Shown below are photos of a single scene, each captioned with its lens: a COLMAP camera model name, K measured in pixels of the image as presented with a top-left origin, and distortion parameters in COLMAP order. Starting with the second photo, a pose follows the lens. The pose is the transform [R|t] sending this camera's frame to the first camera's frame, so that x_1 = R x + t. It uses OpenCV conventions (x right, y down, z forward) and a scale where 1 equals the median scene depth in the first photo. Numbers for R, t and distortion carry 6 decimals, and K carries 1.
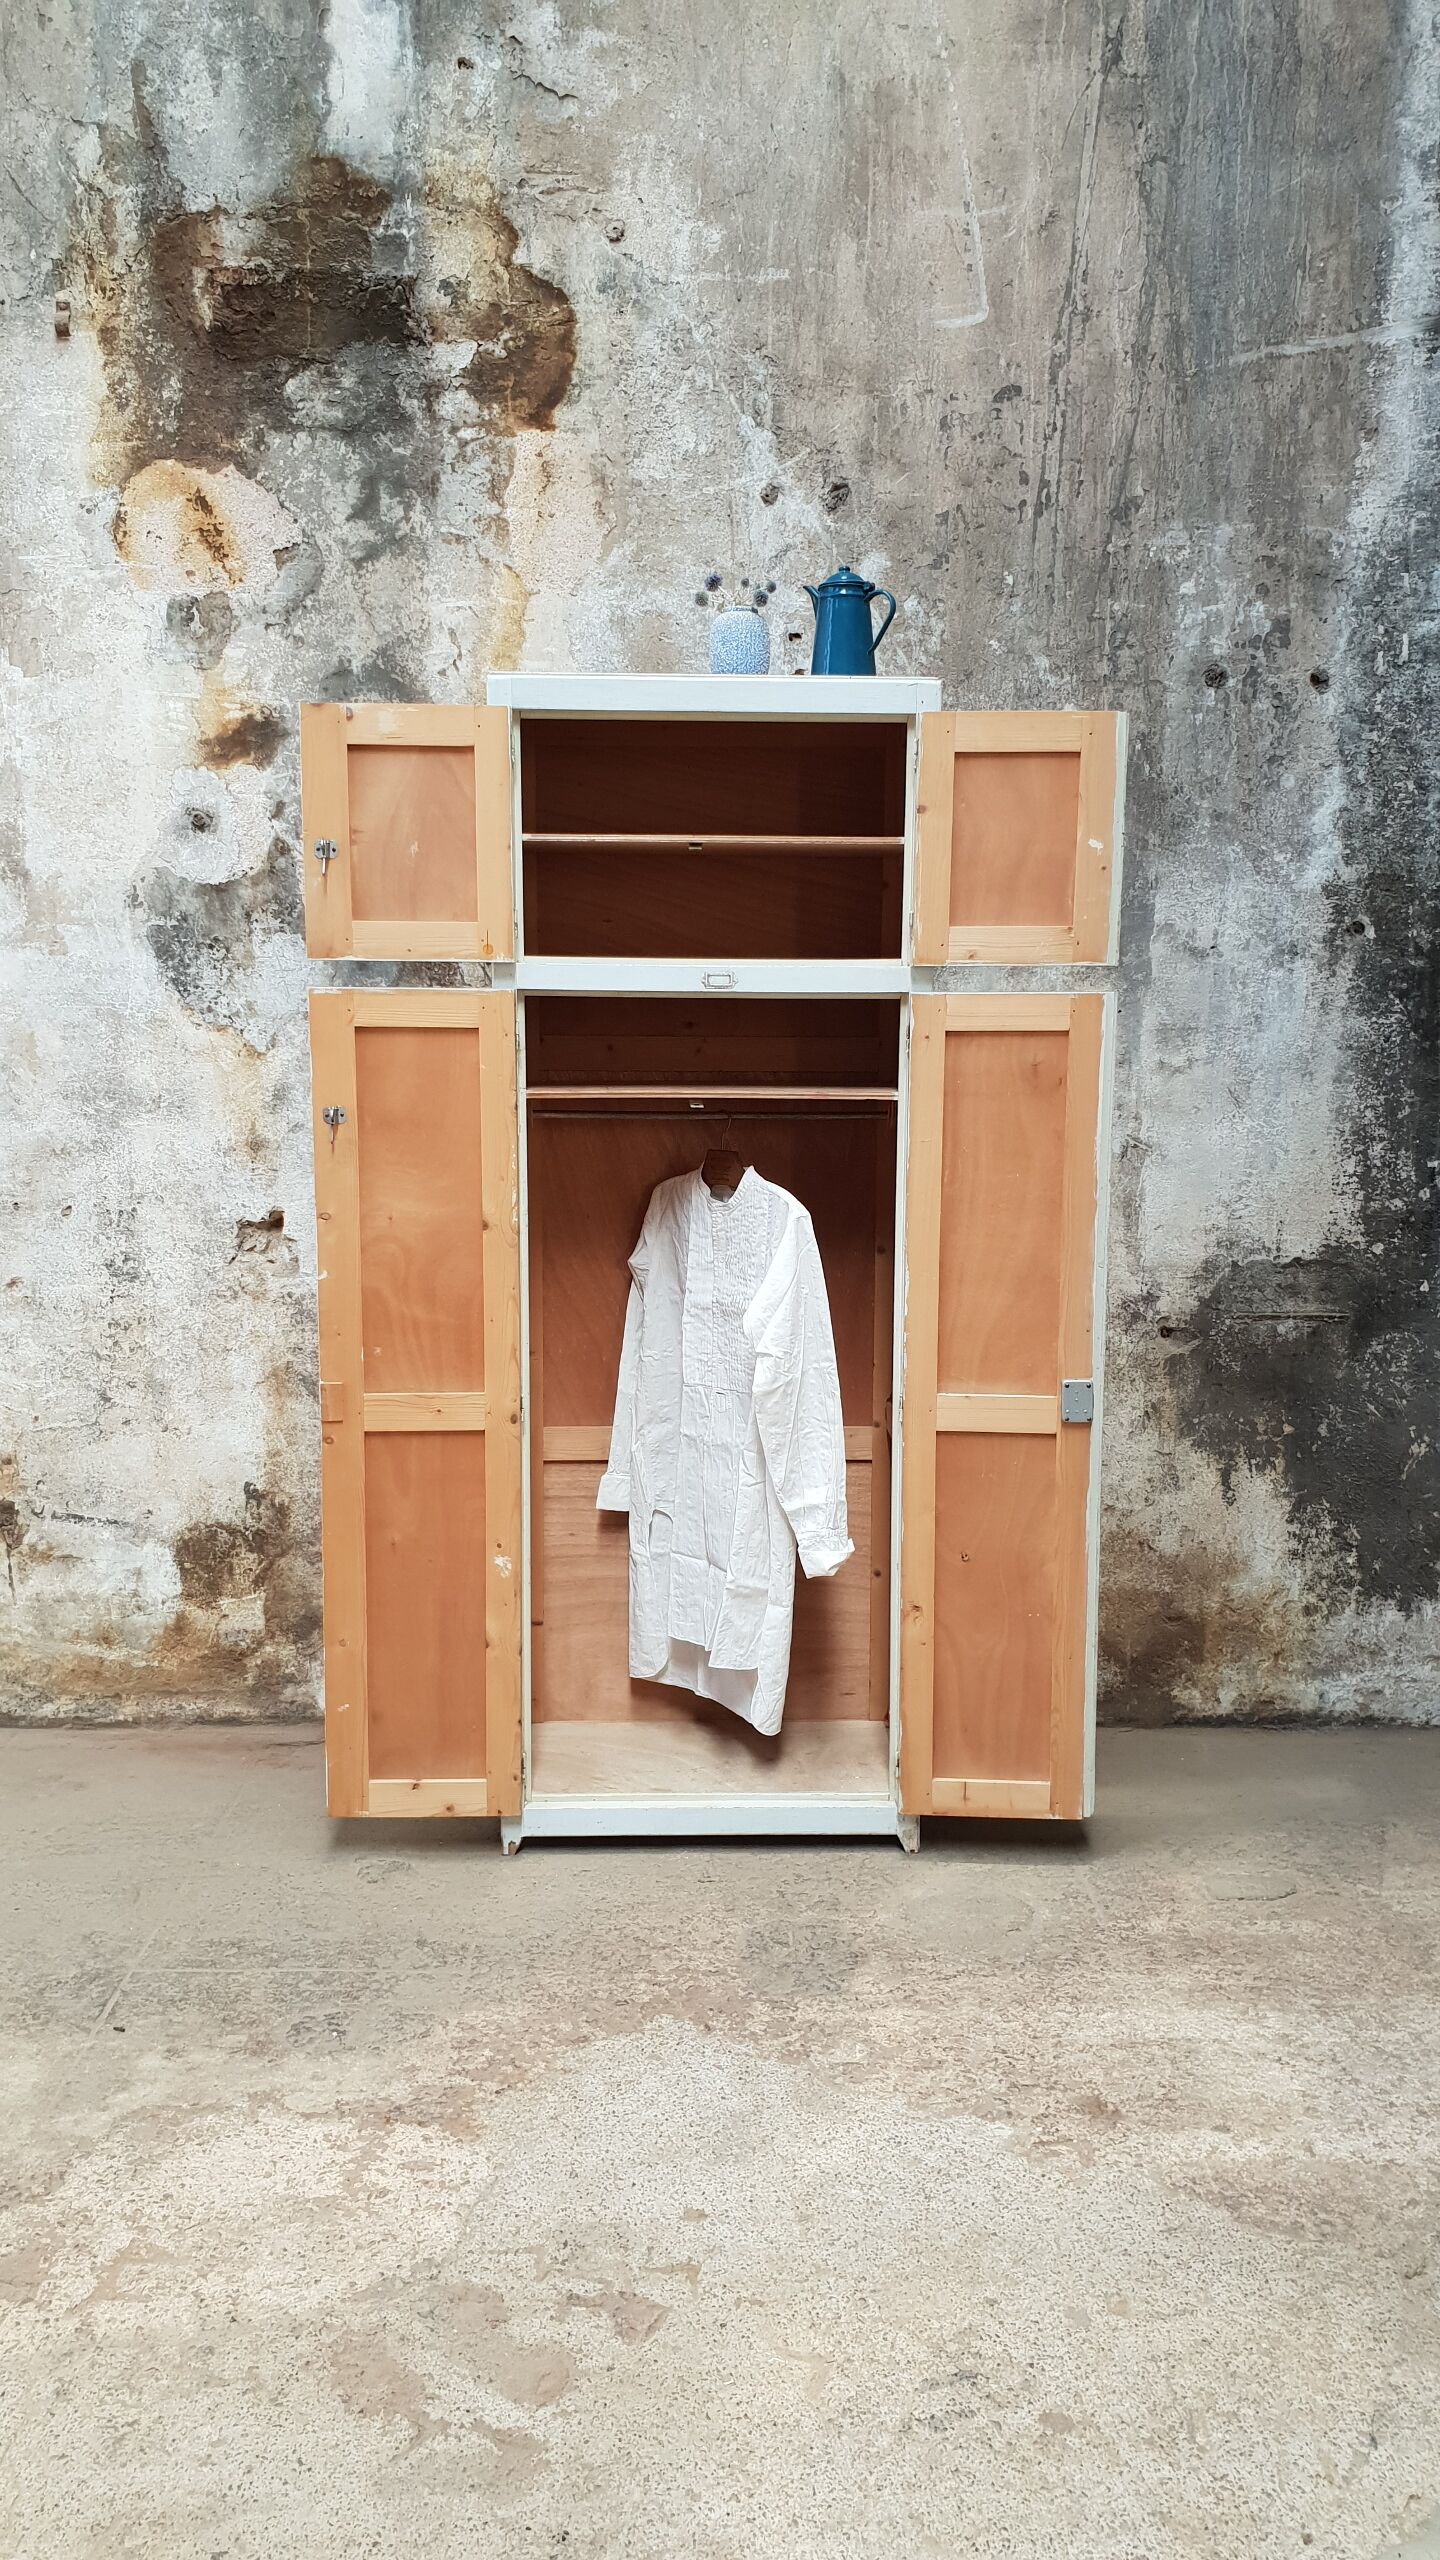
lens RADIAL K [[2015.9, 0, 733.7], [0, 2015.9, 1260.0], [0, 0, 1]] dist [0.000358, 0.031166]
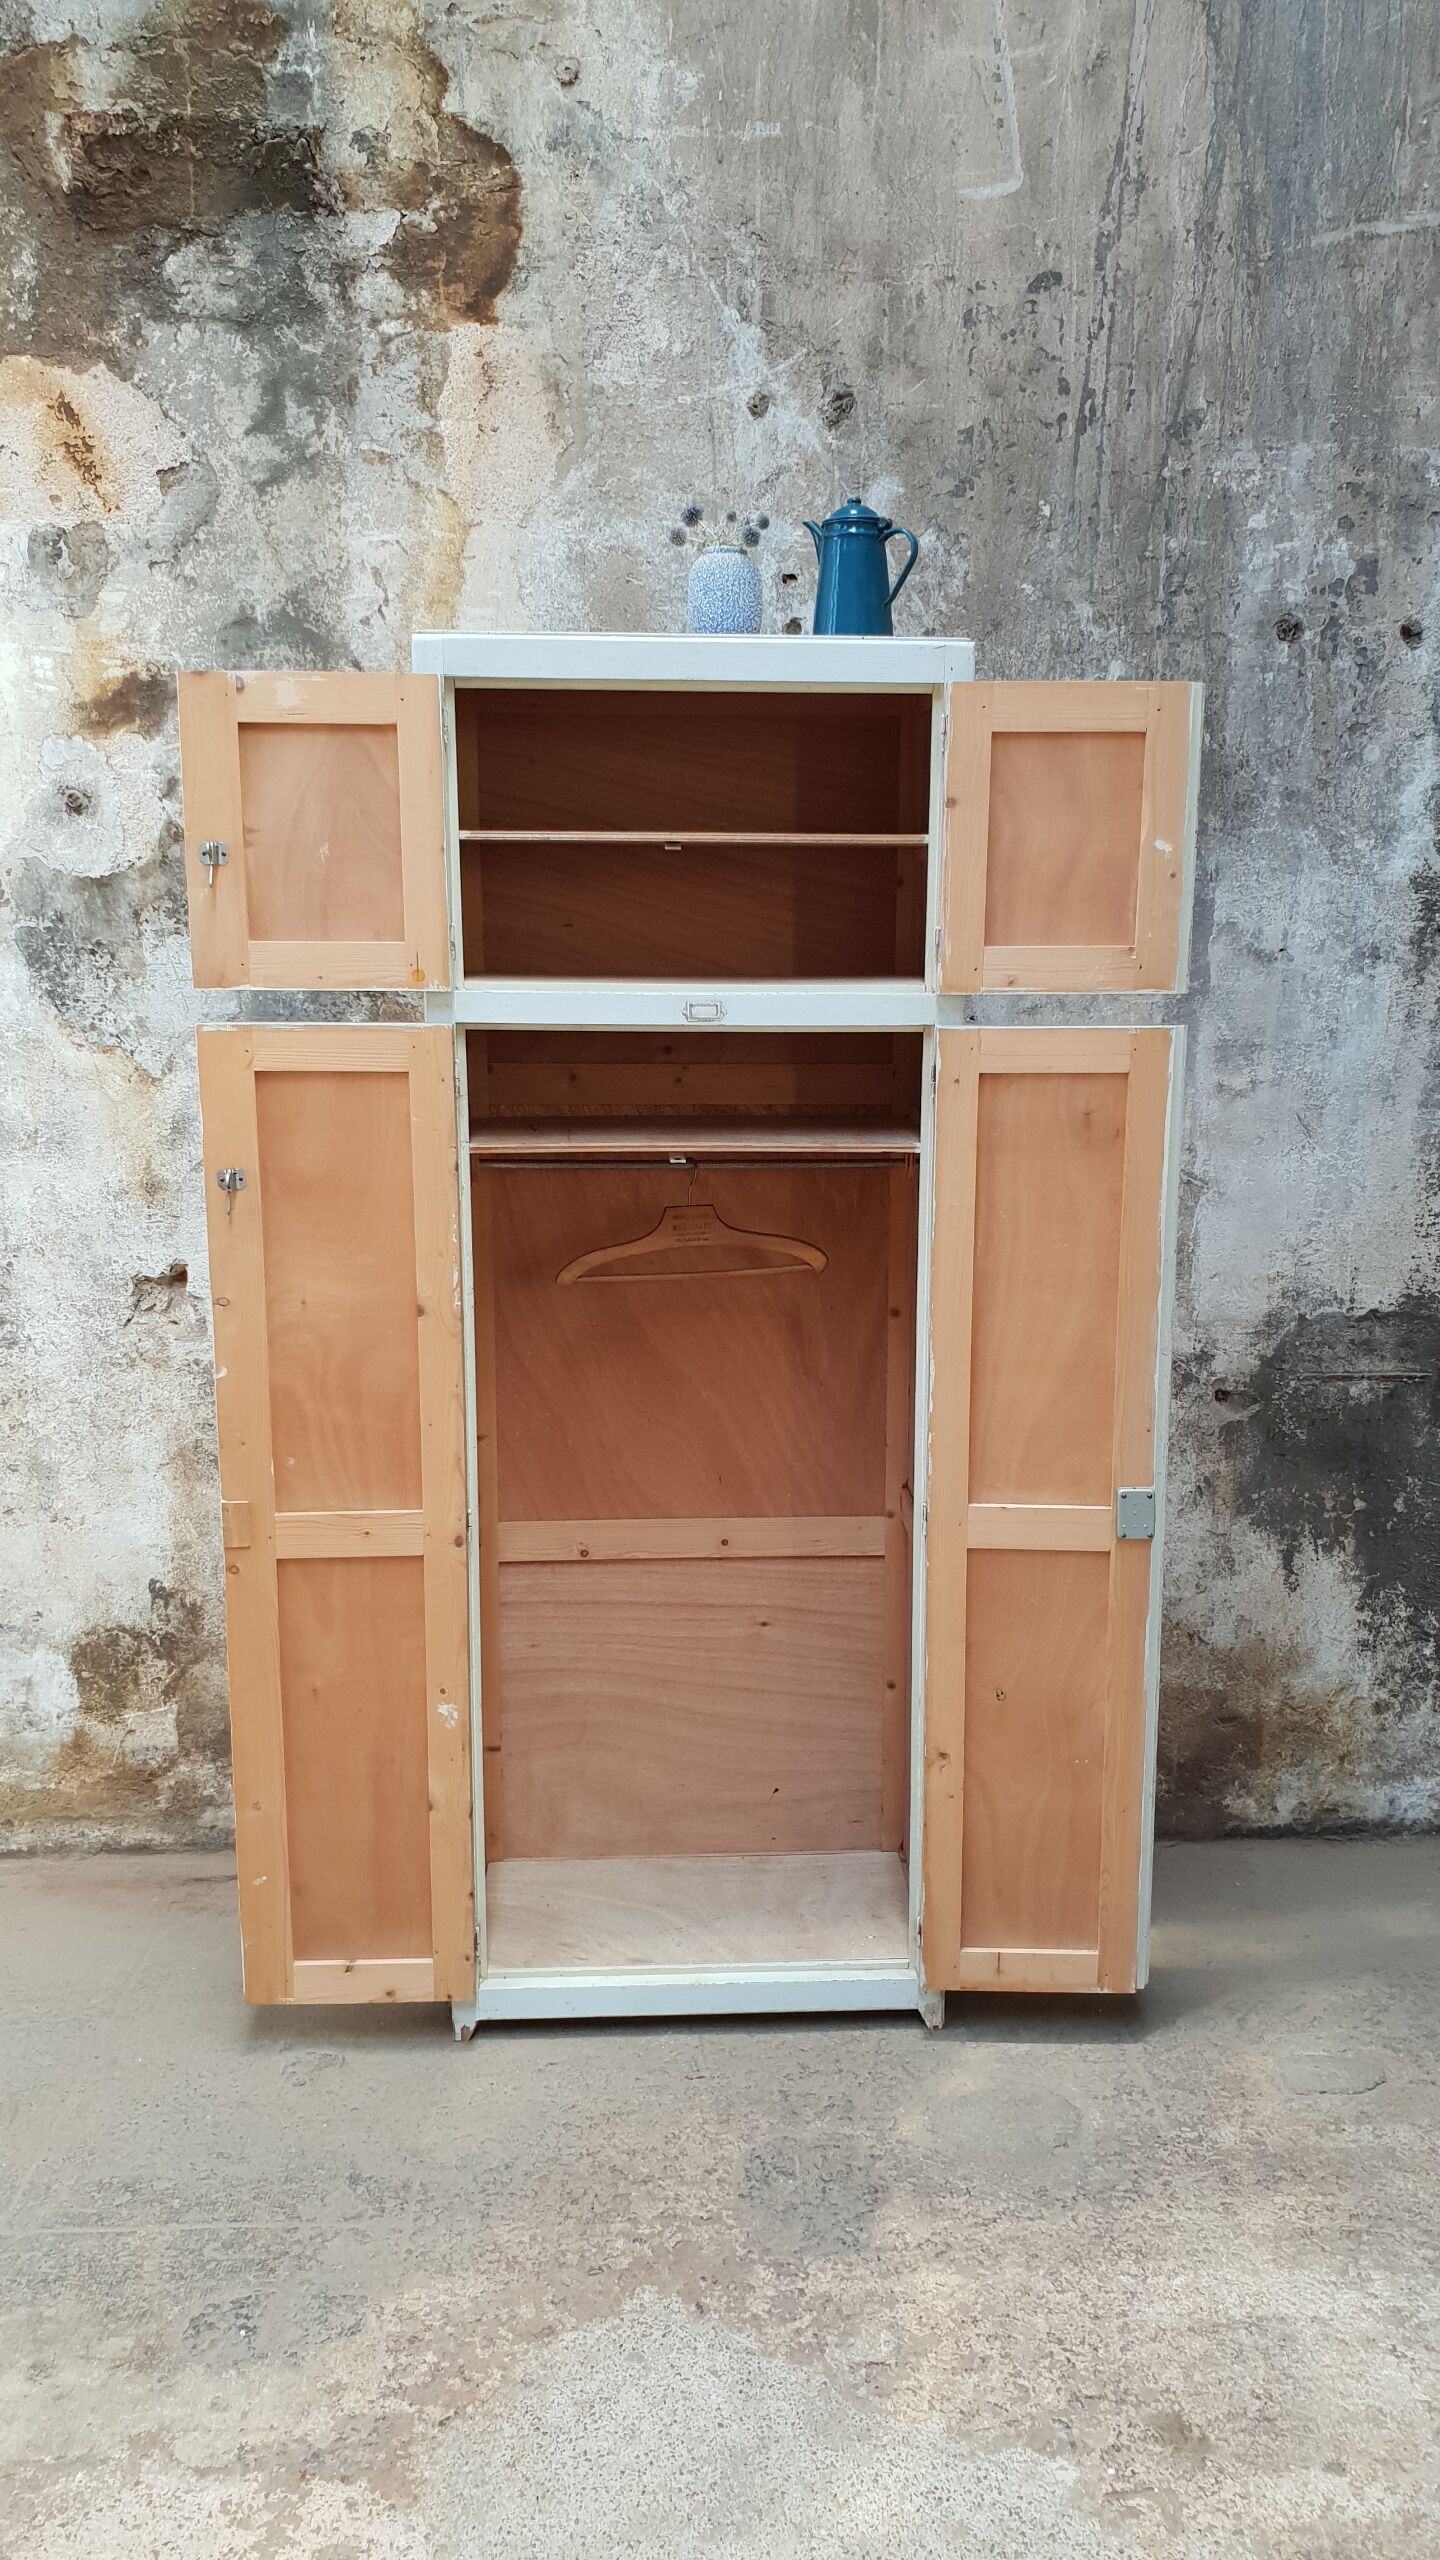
lens RADIAL K [[2015.9, 0, 764.7], [0, 2015.9, 1281.2], [0, 0, 1]] dist [0.000358, 0.031166]
pose [[0.999598, -0.006691, 0.027545, -0.004836], [0.005242, 0.998615, 0.052344, -0.062931], [-0.027857, -0.052179, 0.998249, 0.152869]]
